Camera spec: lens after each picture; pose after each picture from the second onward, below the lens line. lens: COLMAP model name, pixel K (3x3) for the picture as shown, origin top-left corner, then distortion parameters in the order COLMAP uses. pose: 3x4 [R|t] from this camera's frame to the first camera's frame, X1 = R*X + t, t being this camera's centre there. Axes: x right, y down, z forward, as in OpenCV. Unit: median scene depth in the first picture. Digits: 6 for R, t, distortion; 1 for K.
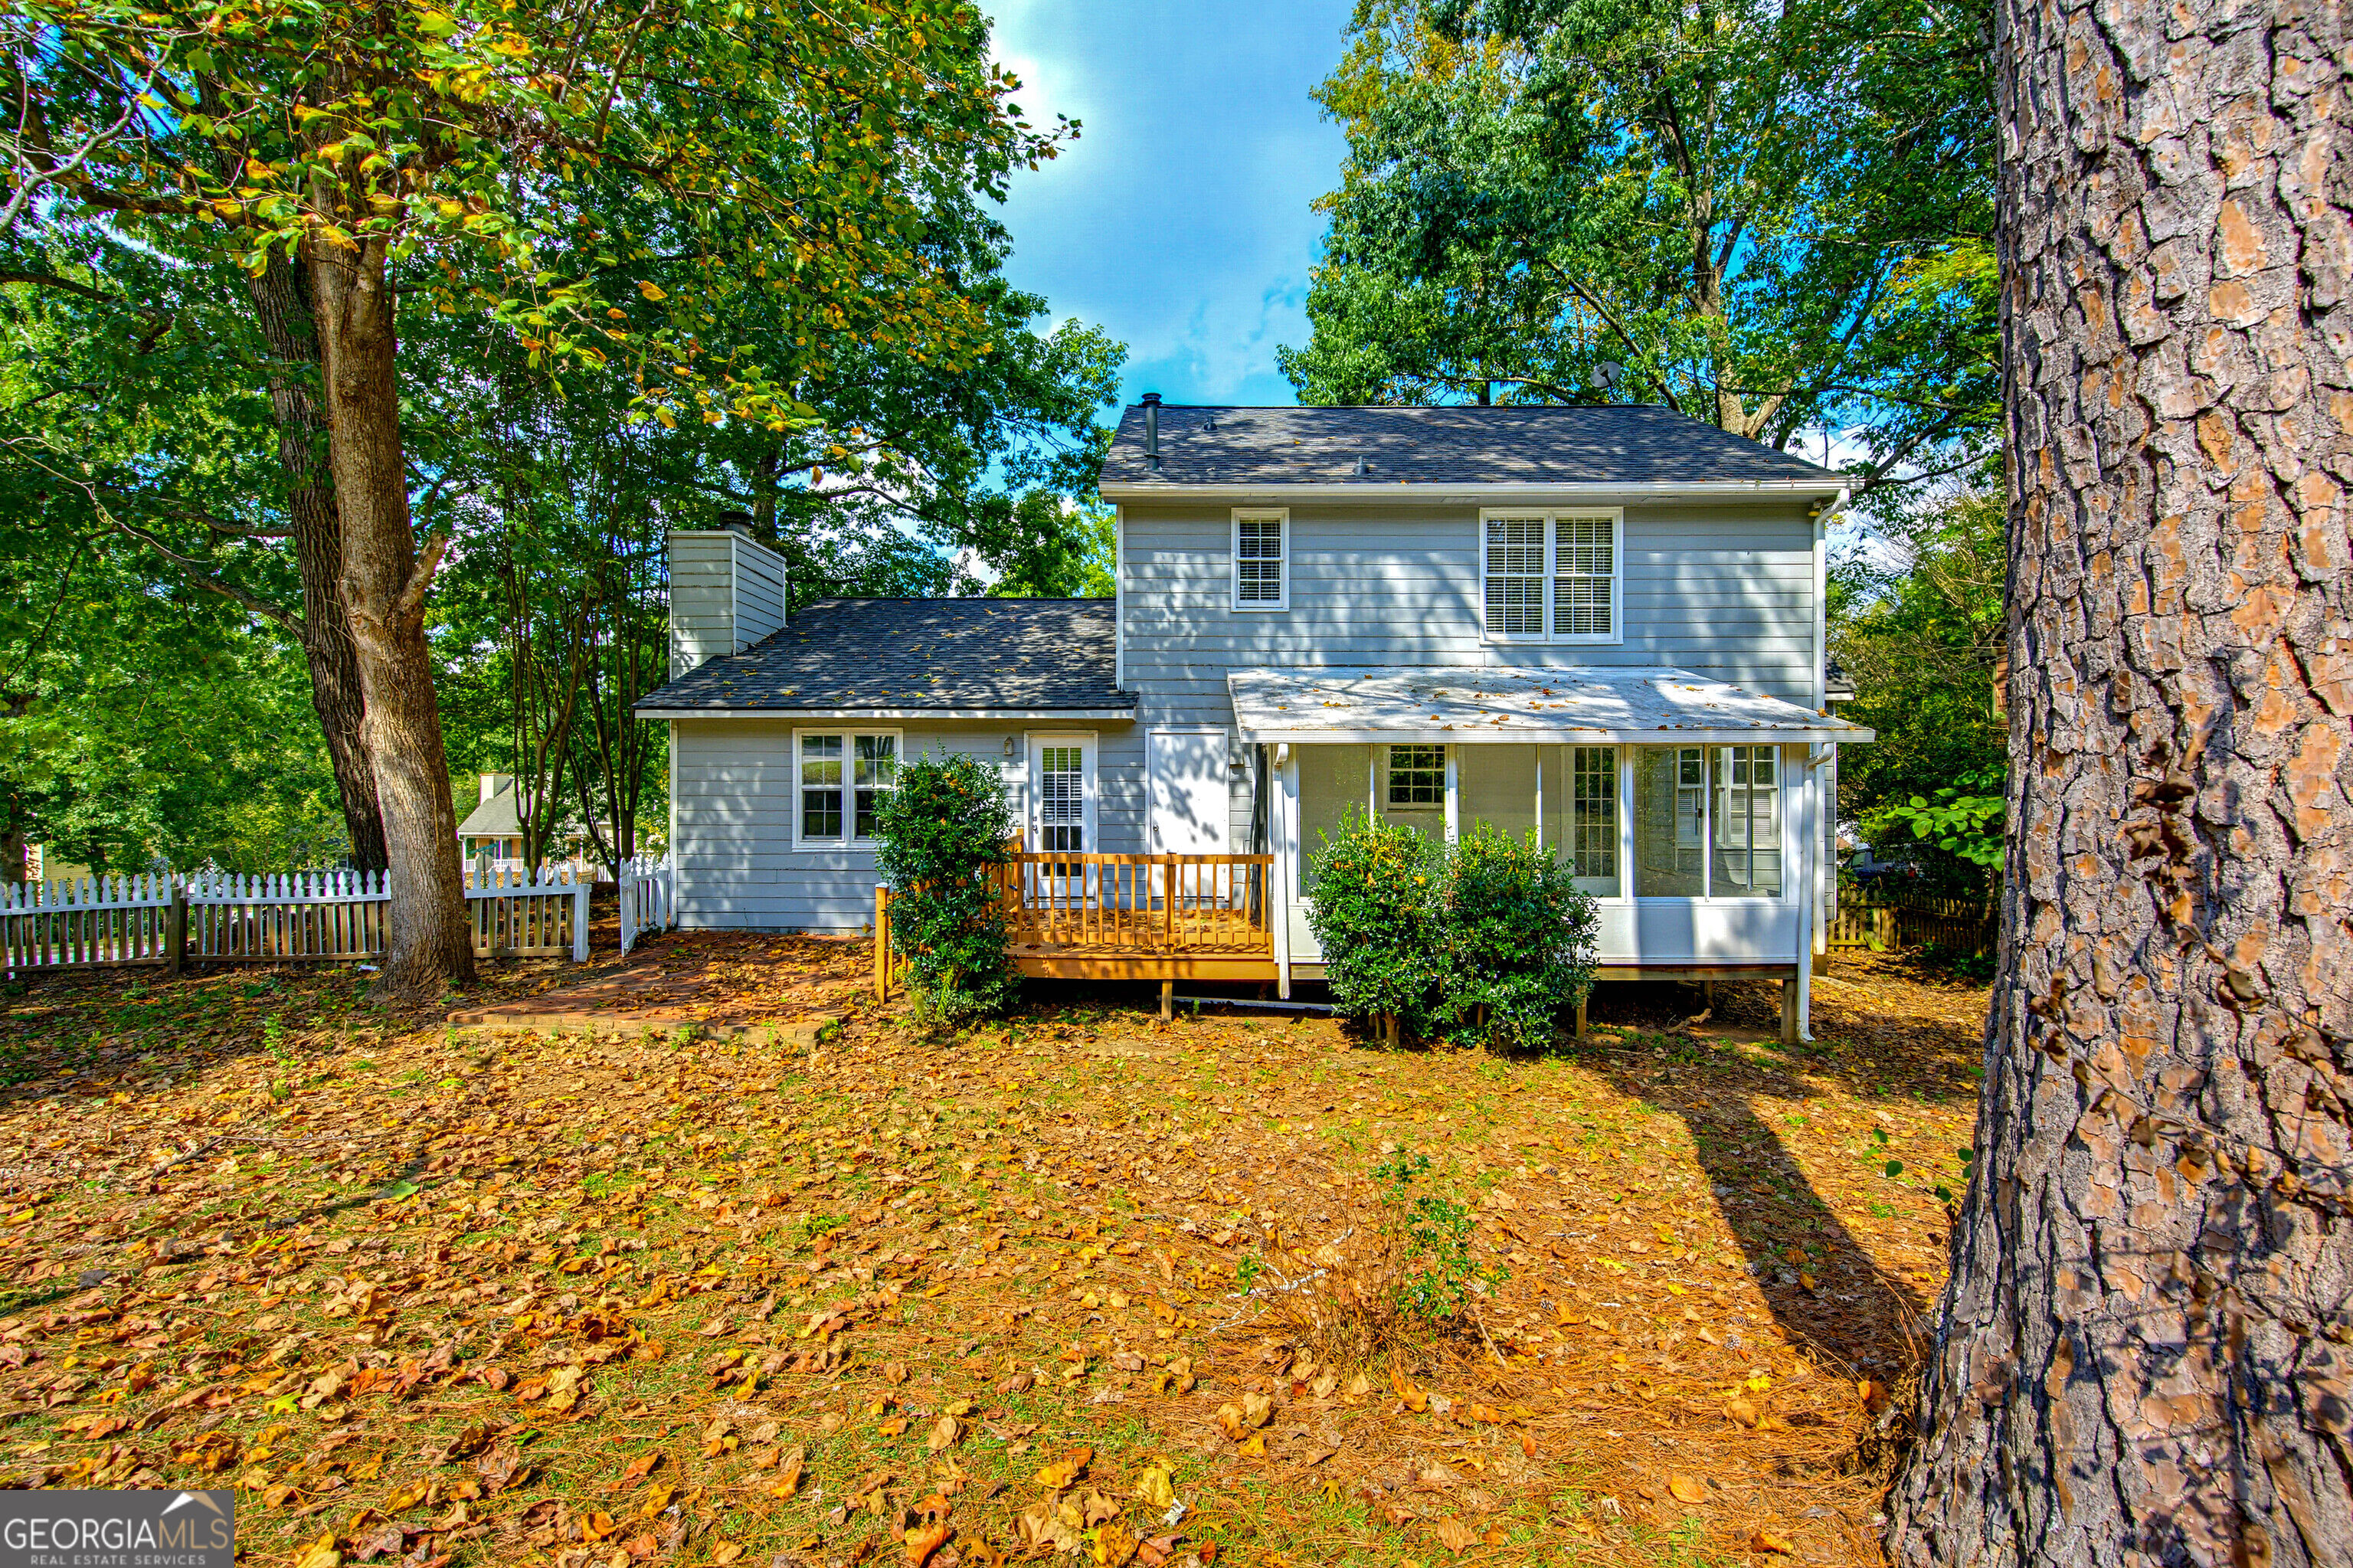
lens RADIAL K [[926.4, 0, 1182.9], [0, 926.4, 798.0], [0, 0, 1]] dist [0.003976, -0.001859]
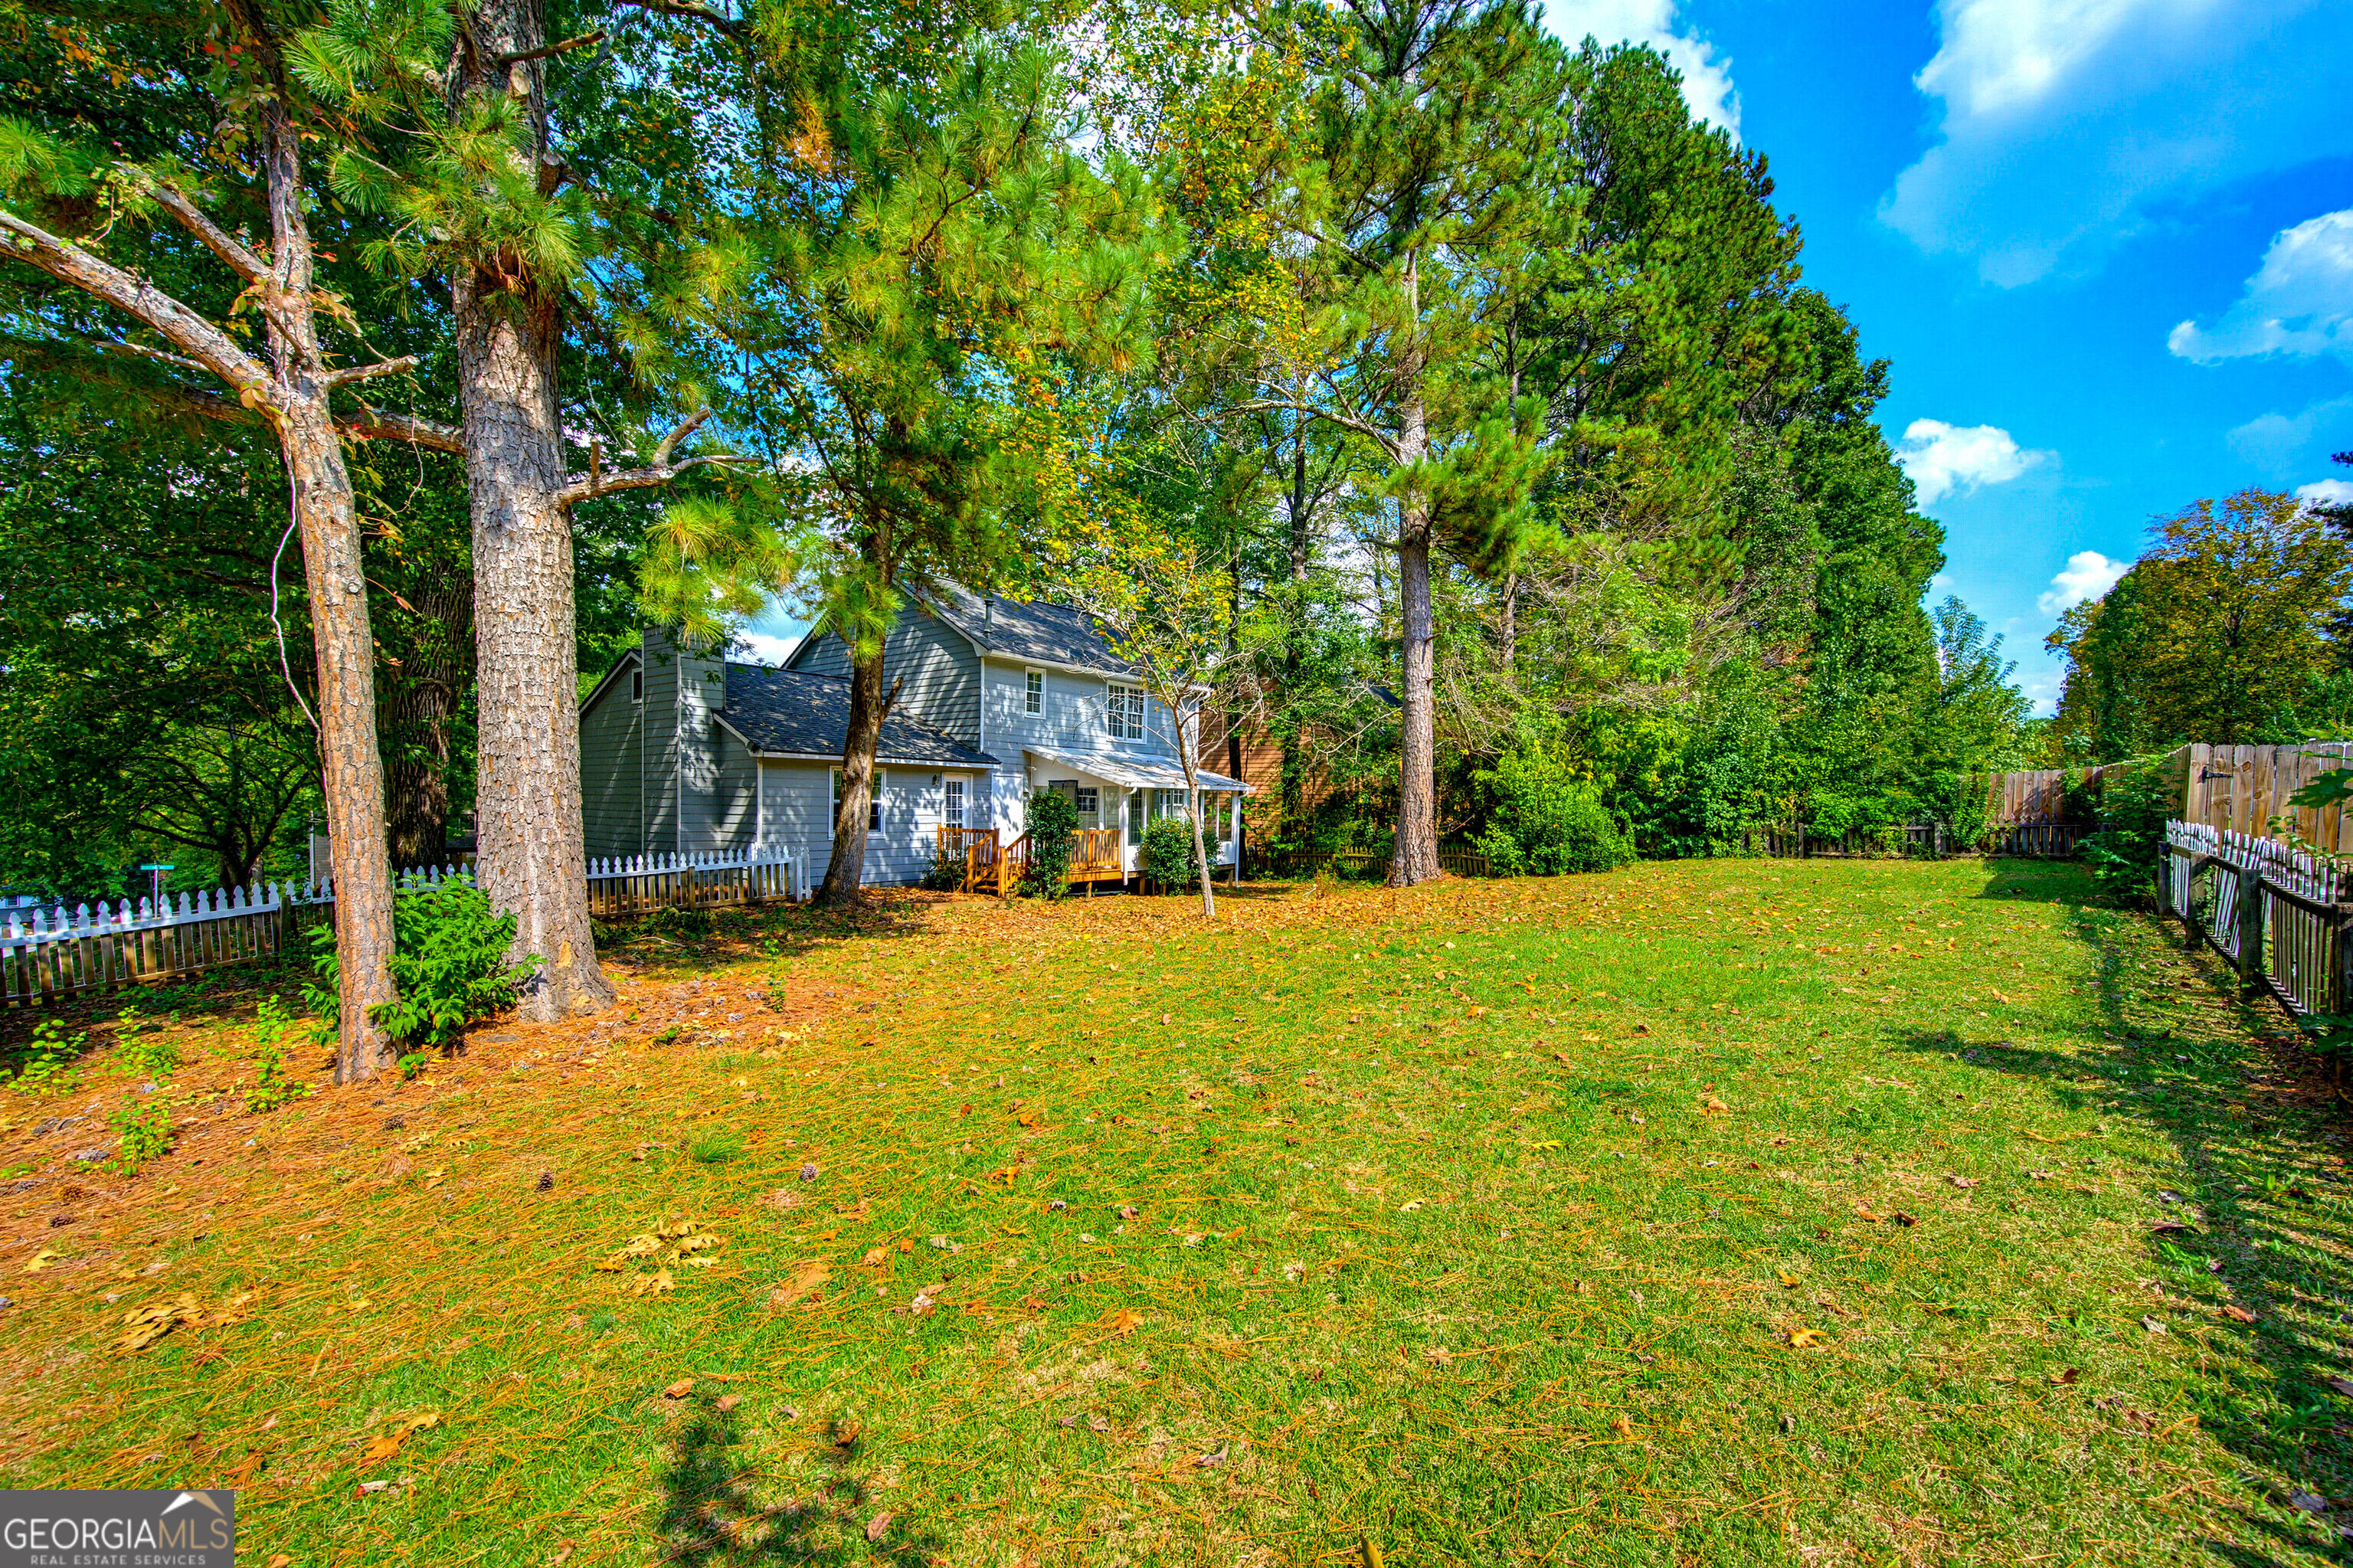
lens RADIAL K [[926.4, 0, 1170.3], [0, 926.4, 775.2], [0, 0, 1]] dist [0.003976, -0.001859]
pose [[0.605034, 0.035144, 0.795423, -1.422881], [0.010697, 0.998576, -0.052257, 0.037065], [-0.796128, 0.040126, 0.603797, -0.491309]]
